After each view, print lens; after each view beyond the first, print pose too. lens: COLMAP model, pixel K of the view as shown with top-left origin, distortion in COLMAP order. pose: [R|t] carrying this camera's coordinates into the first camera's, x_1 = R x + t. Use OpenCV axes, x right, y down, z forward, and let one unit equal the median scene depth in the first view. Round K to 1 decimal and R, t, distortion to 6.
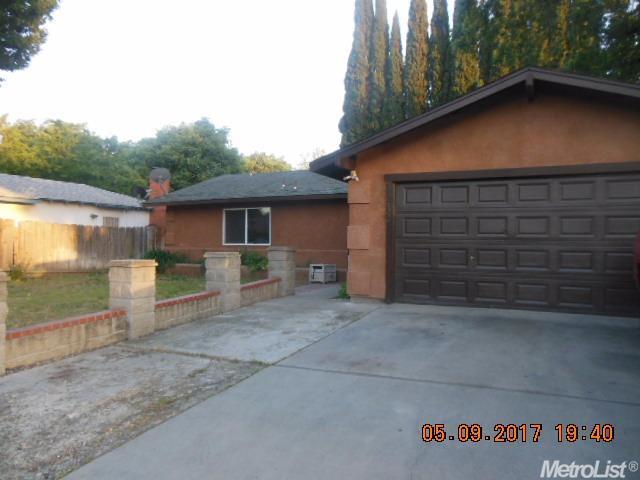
lens RADIAL K [[485.3, 0, 320.0], [0, 485.3, 240.0], [0, 0, 1]] dist [-0.081883, 0.117271]
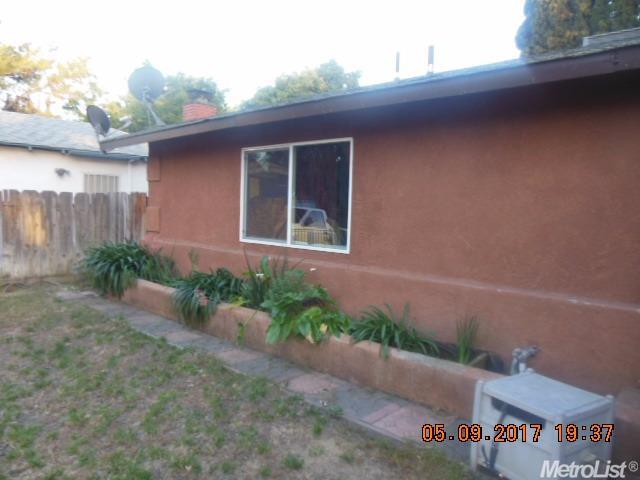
lens RADIAL K [[485.3, 0, 320.0], [0, 485.3, 240.0], [0, 0, 1]] dist [-0.081883, 0.117271]
pose [[0.954845, 0.042033, -0.294117, -0.012158], [-0.021382, 0.997097, 0.073080, -0.011449], [0.296335, -0.063491, 0.952971, 0.349851]]
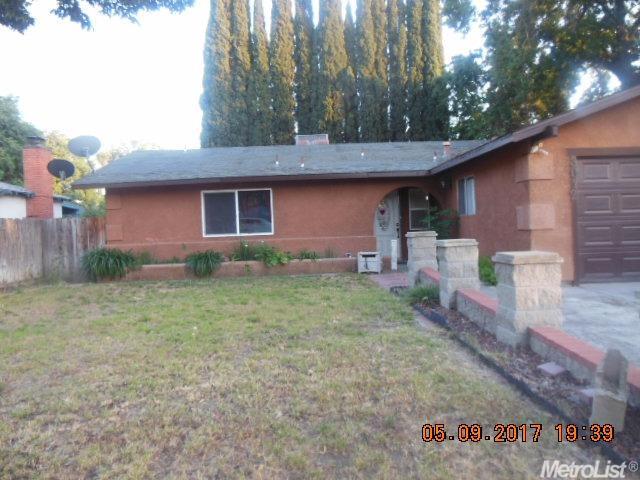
lens RADIAL K [[485.3, 0, 320.0], [0, 485.3, 240.0], [0, 0, 1]] dist [-0.081883, 0.117271]
pose [[0.888592, -0.050297, 0.455932, -0.212369], [0.038896, 0.998652, 0.034362, -0.002543], [-0.457046, -0.012800, 0.889351, 0.114722]]
